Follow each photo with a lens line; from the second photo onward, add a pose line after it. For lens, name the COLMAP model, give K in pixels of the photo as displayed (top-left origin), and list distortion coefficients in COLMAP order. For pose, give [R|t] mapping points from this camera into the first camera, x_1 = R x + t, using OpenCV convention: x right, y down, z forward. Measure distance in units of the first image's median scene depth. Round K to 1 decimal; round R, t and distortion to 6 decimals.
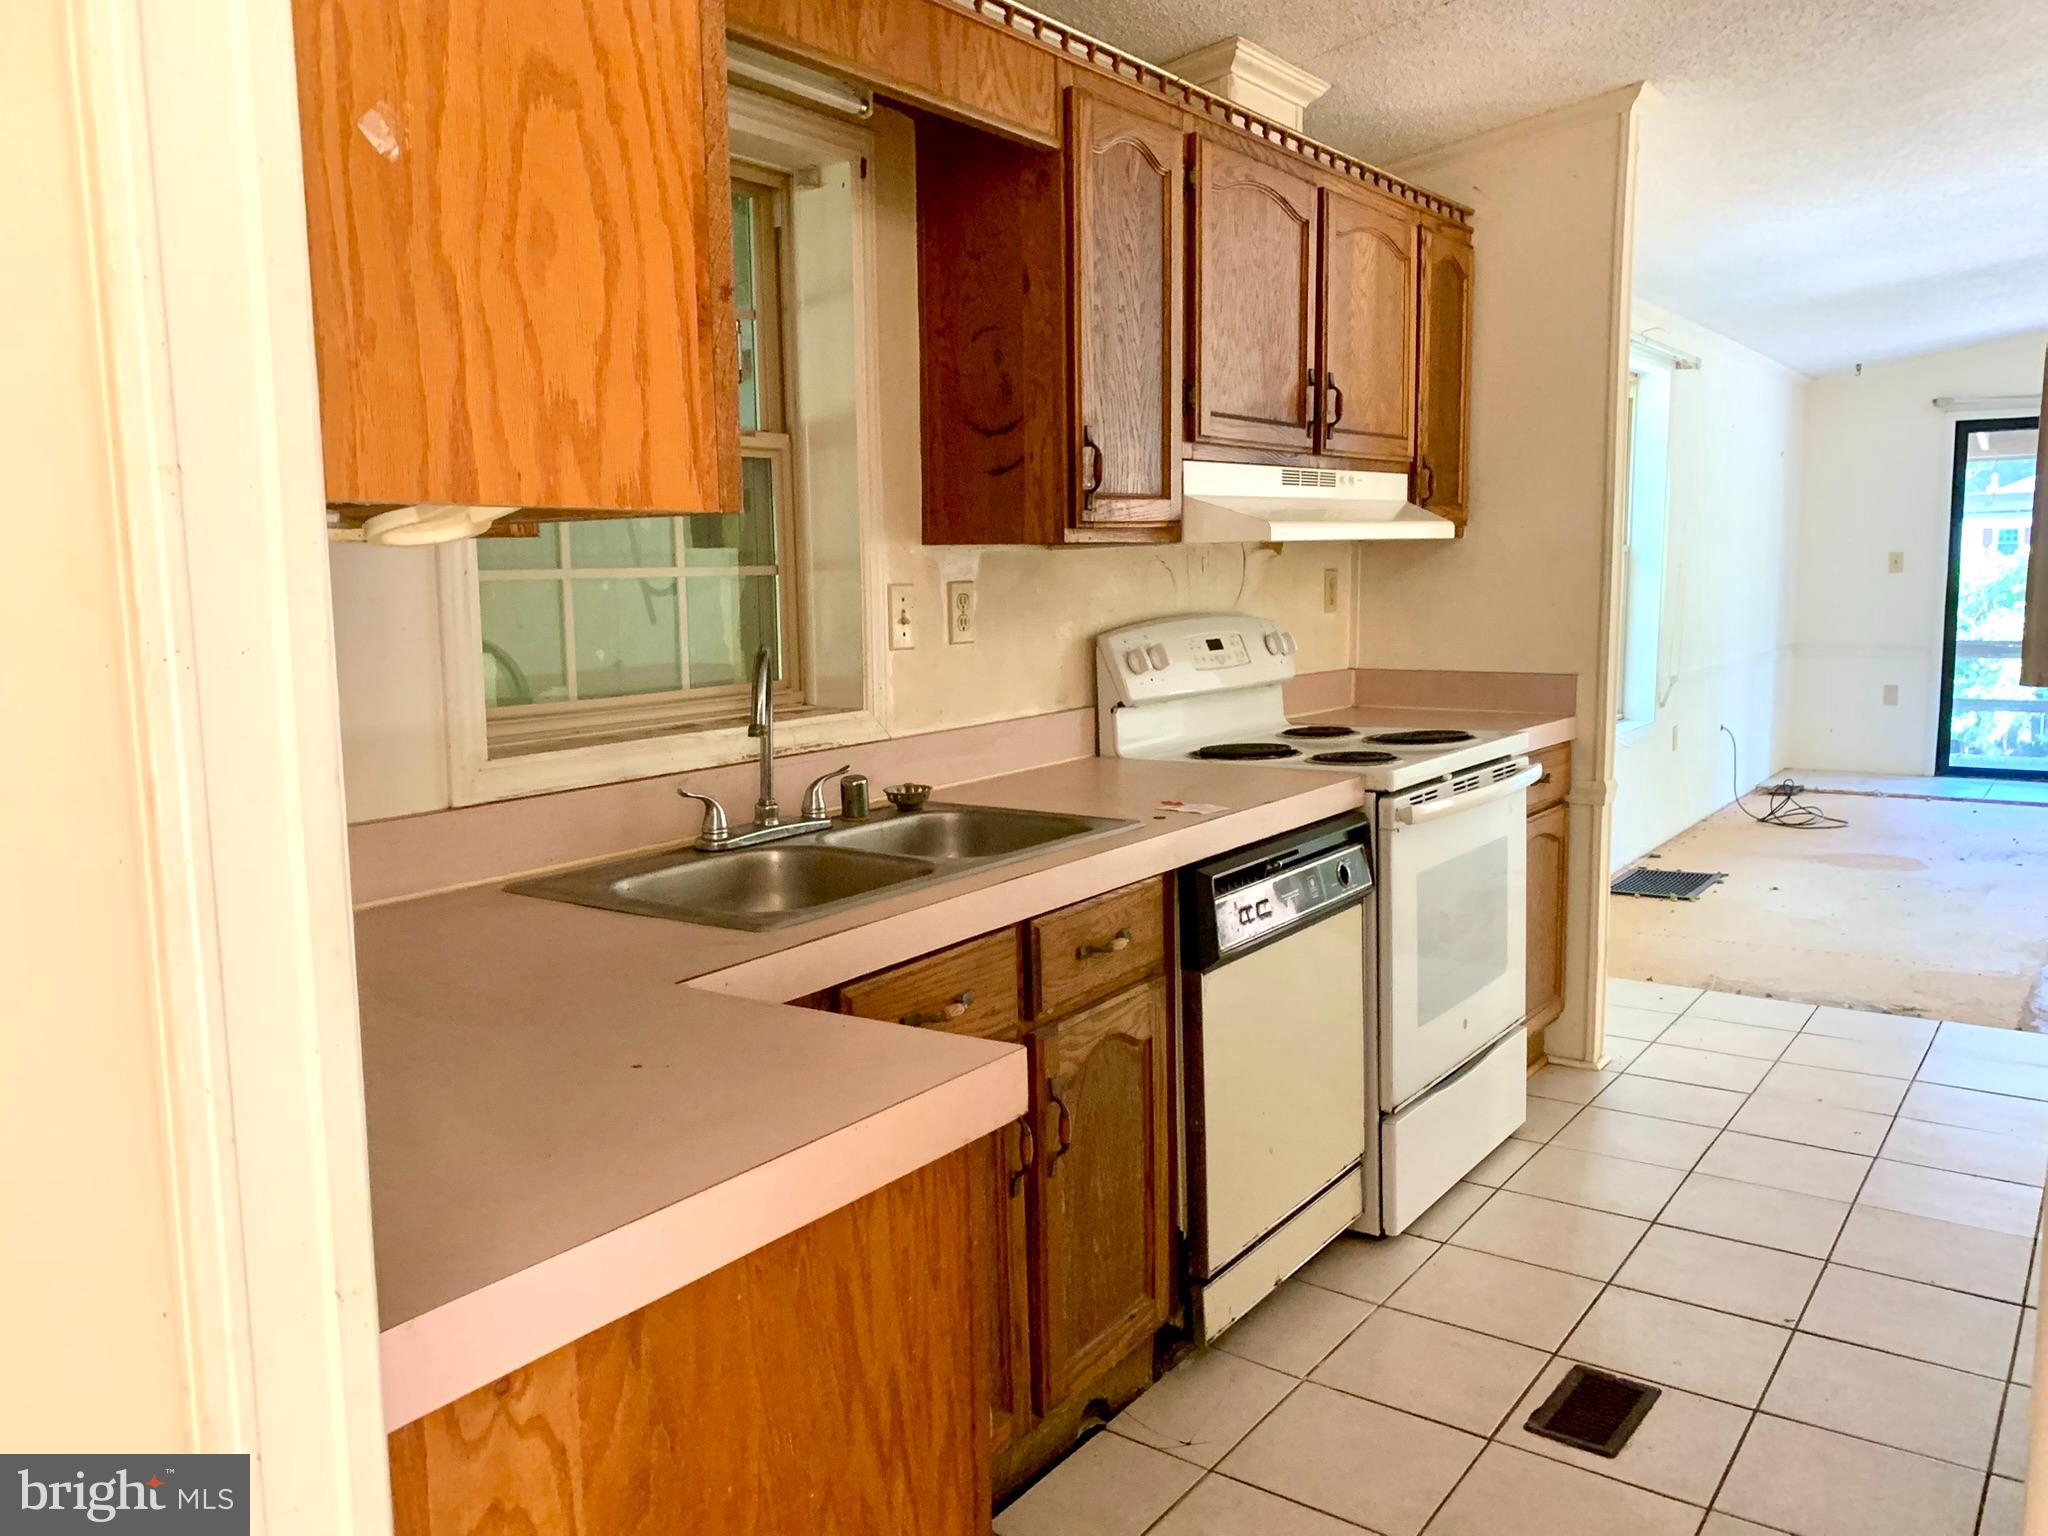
lens RADIAL K [[1570.5, 0, 1029.8], [0, 1570.5, 770.7], [0, 0, 1]] dist [0.016834, -0.015454]
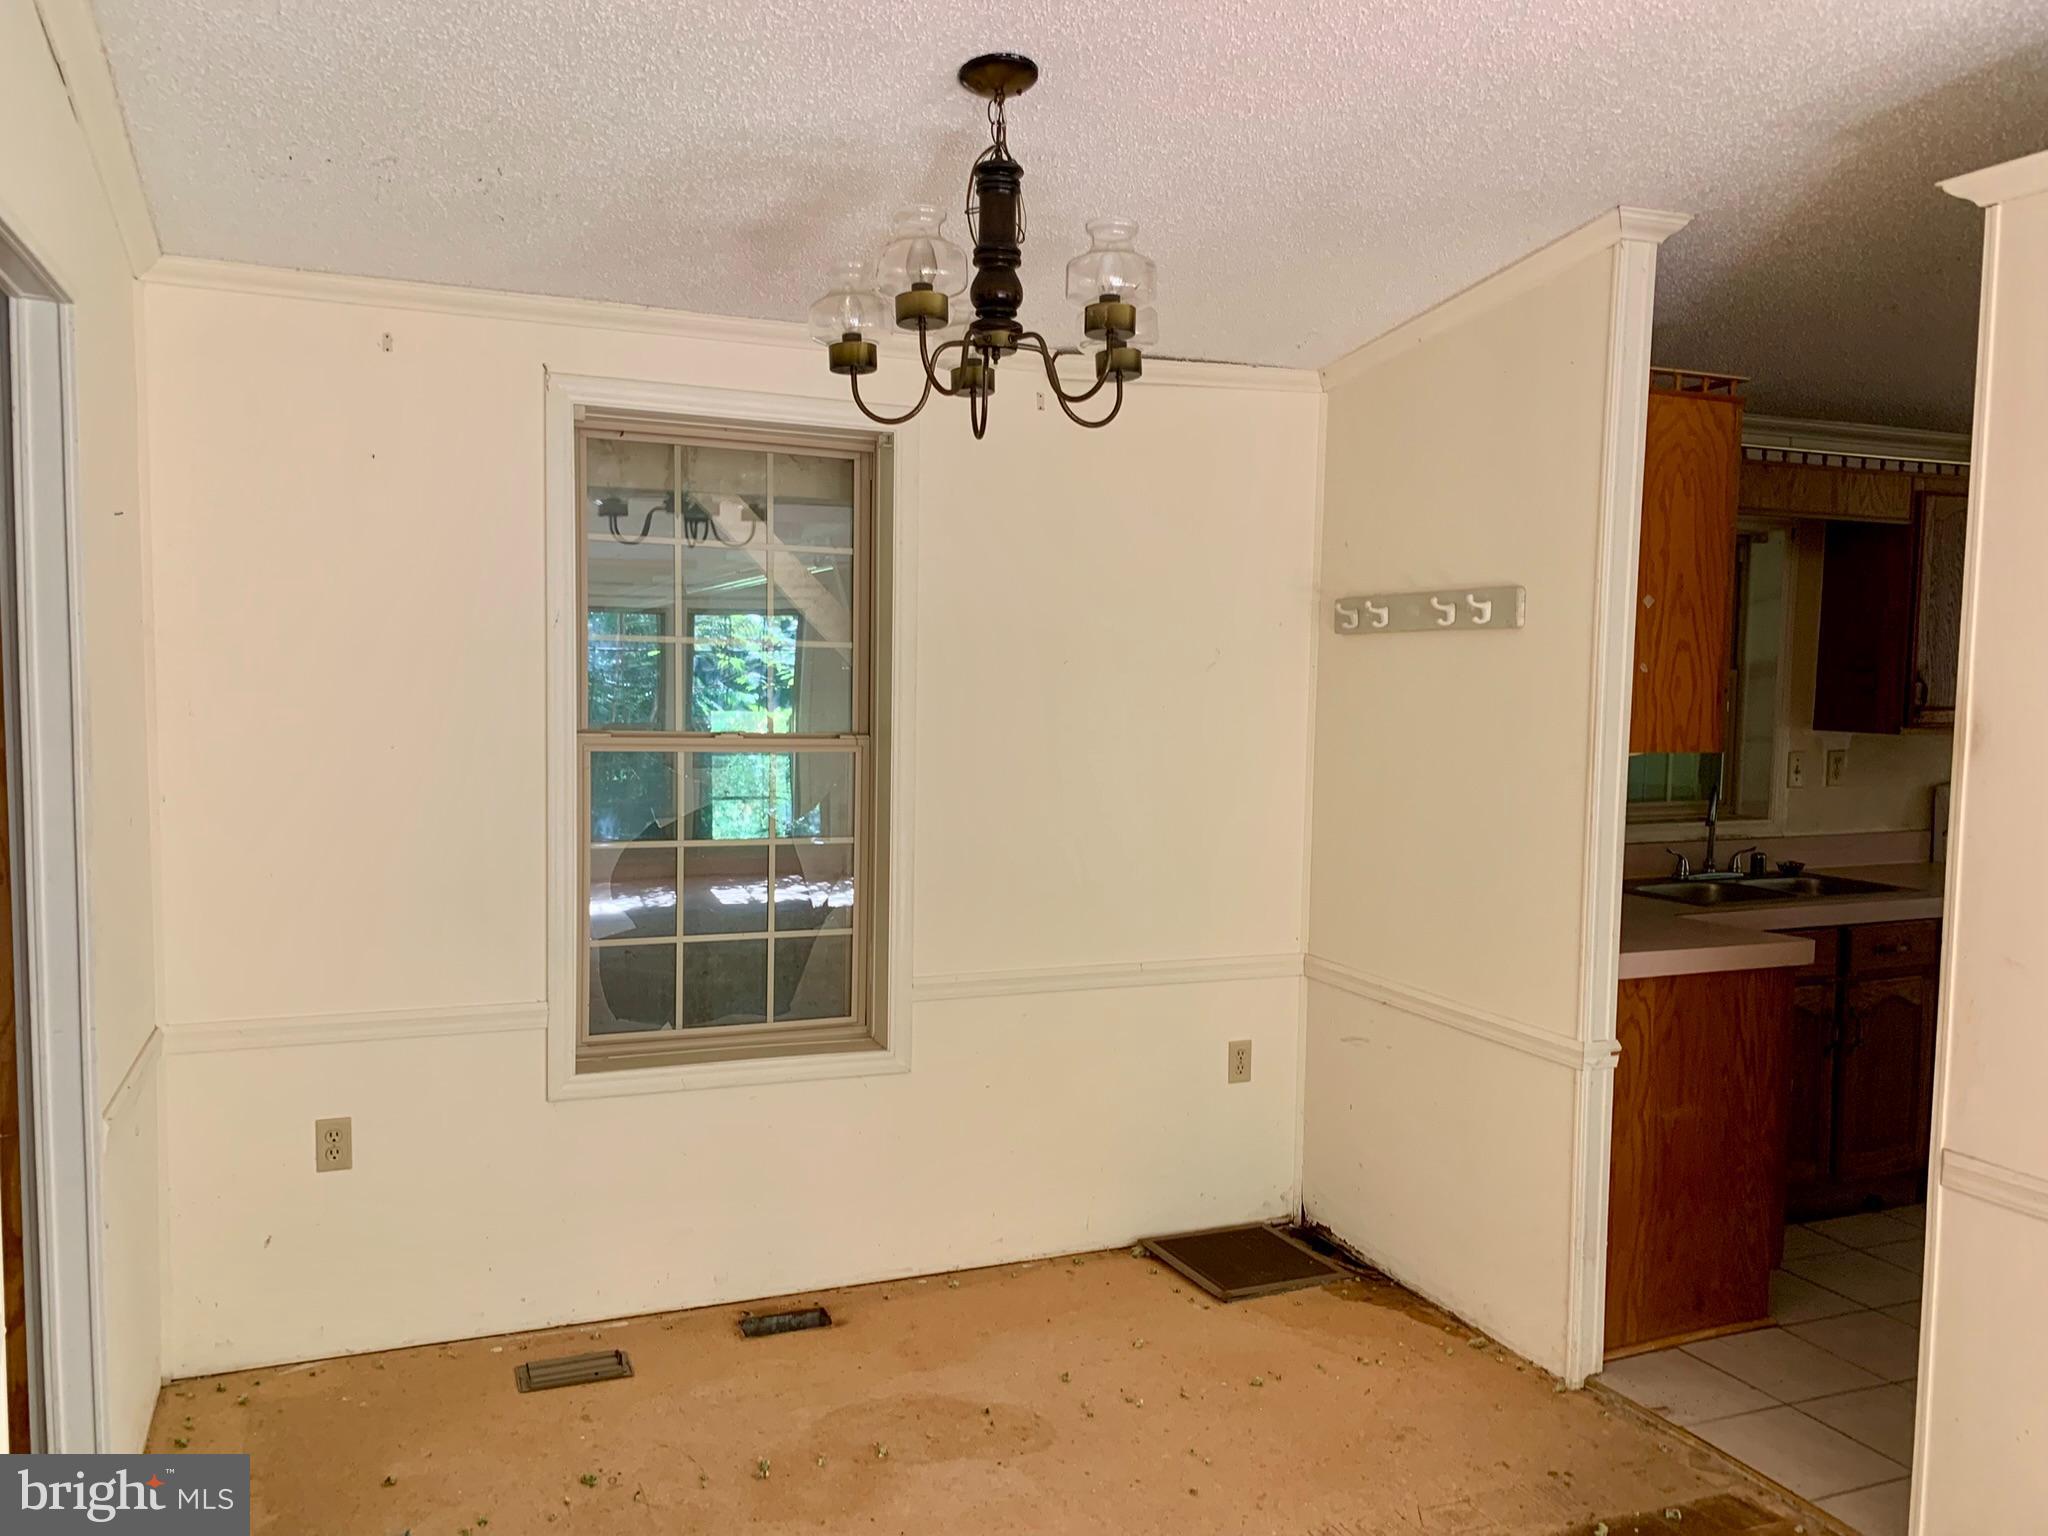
lens RADIAL K [[1570.5, 0, 1009.6], [0, 1570.5, 803.4], [0, 0, 1]] dist [0.016834, -0.015454]
pose [[0.841904, 0.070595, -0.534990, 0.145705], [-0.093695, 0.995471, -0.016087, 0.061399], [0.531432, 0.063669, 0.844705, -1.139840]]
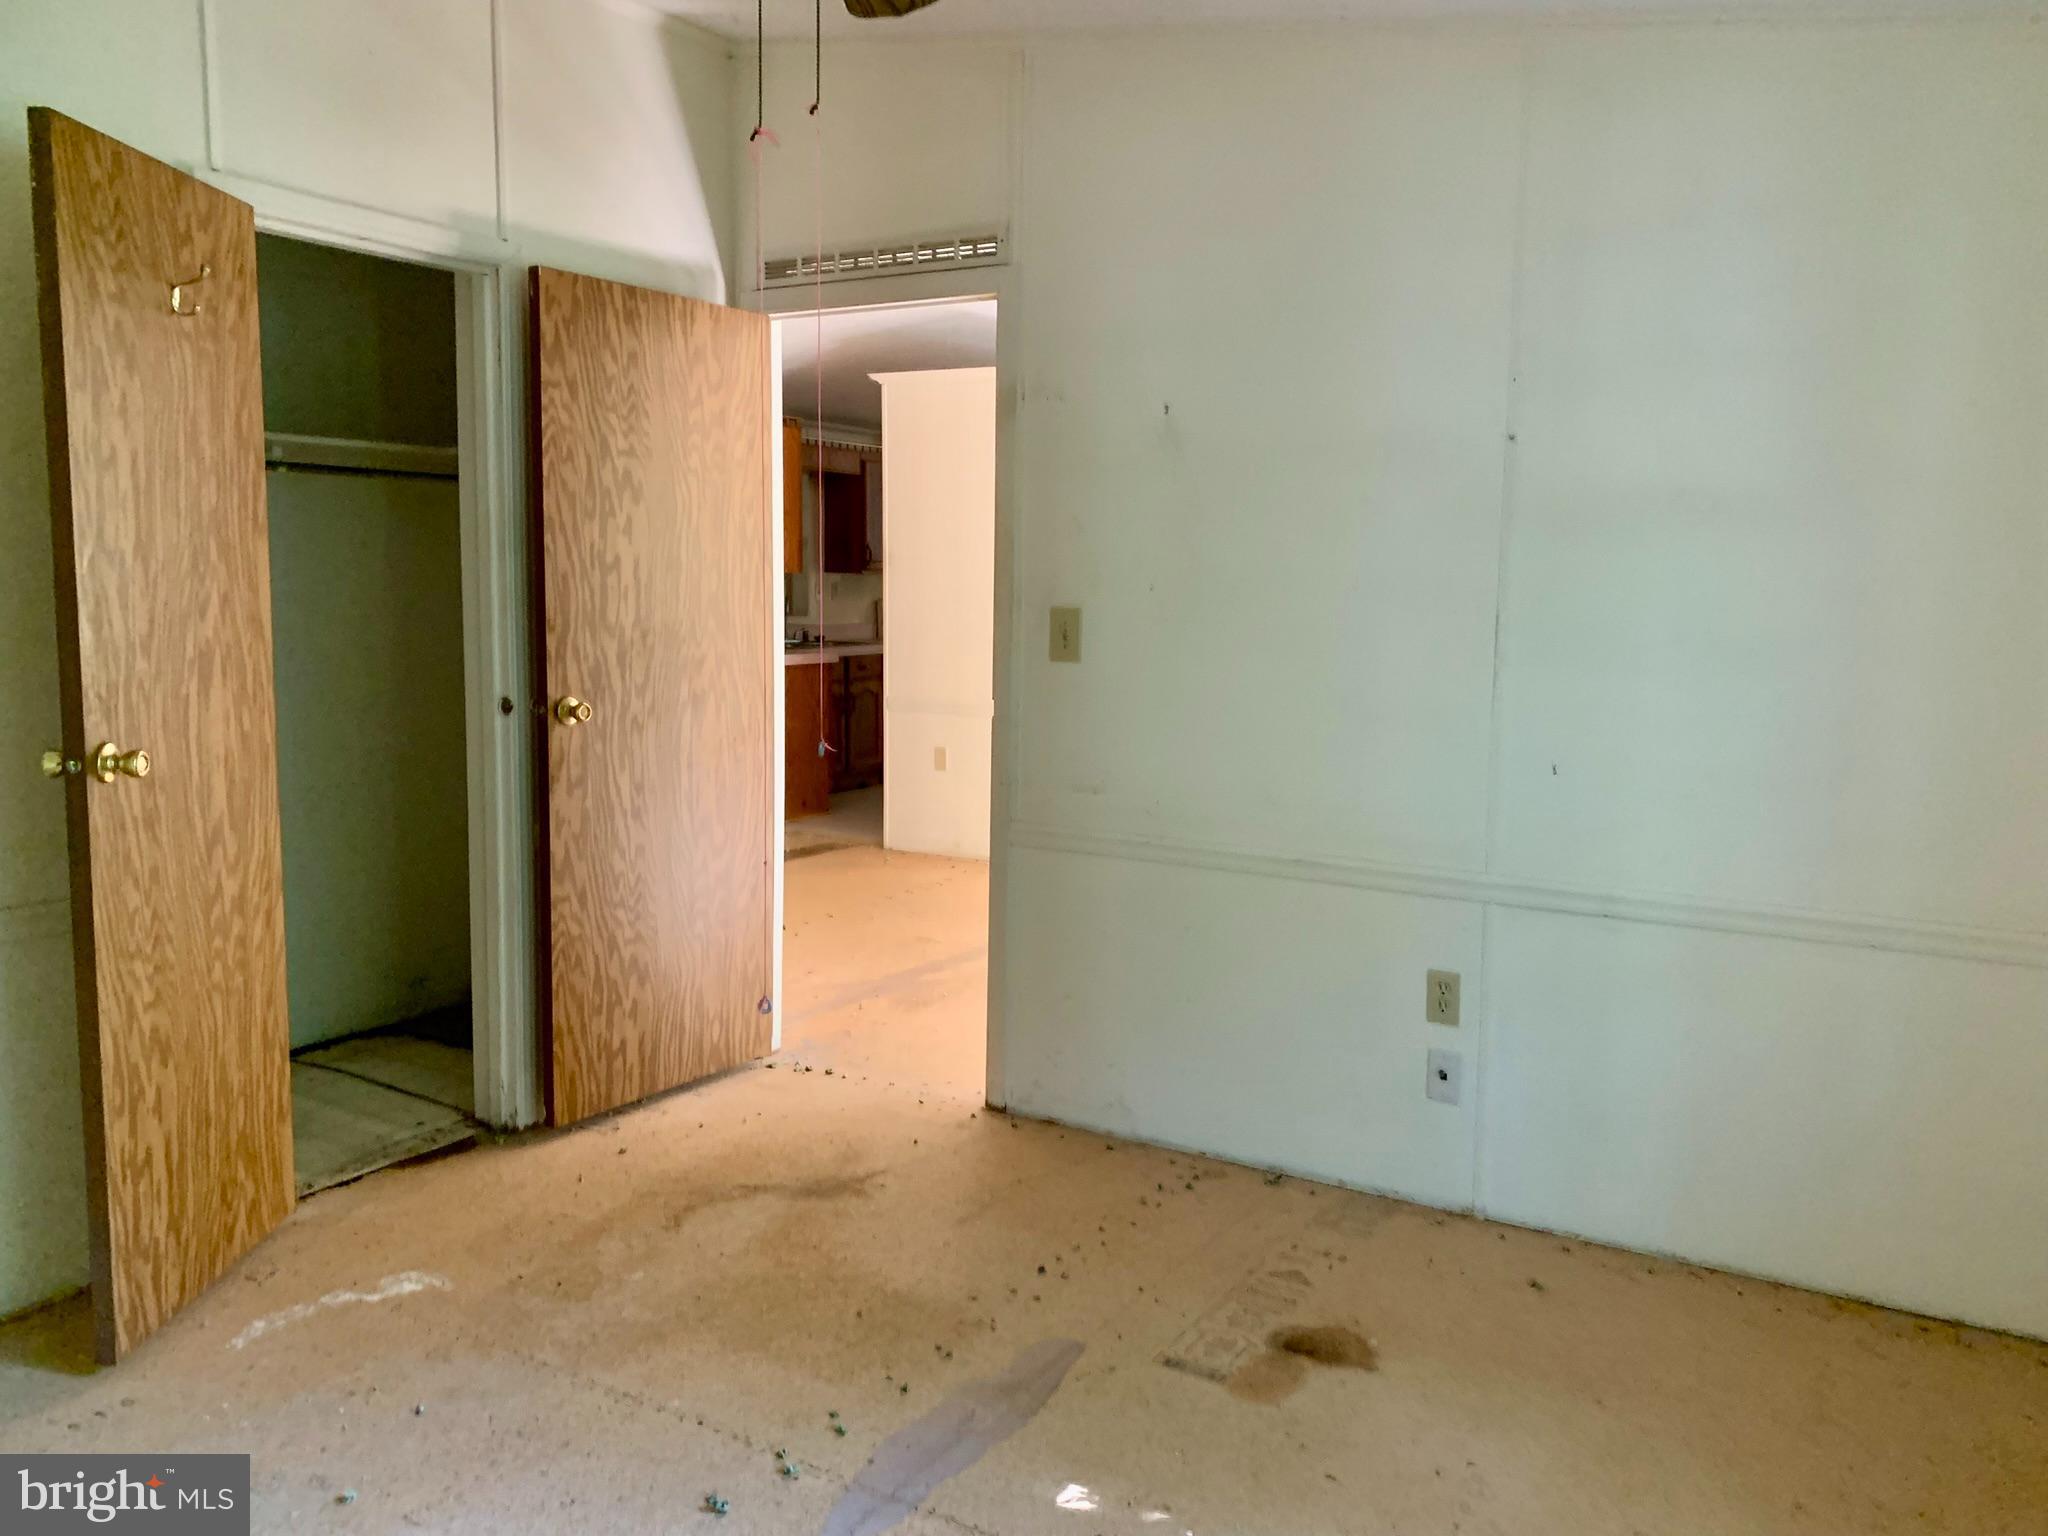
lens RADIAL K [[1570.5, 0, 1023.8], [0, 1570.5, 767.4], [0, 0, 1]] dist [0.016834, -0.015454]
pose [[0.998059, 0.018568, 0.059438, 0.214780], [-0.018366, 0.999824, -0.003938, 0.365924], [-0.059501, 0.002839, 0.998224, -3.104757]]
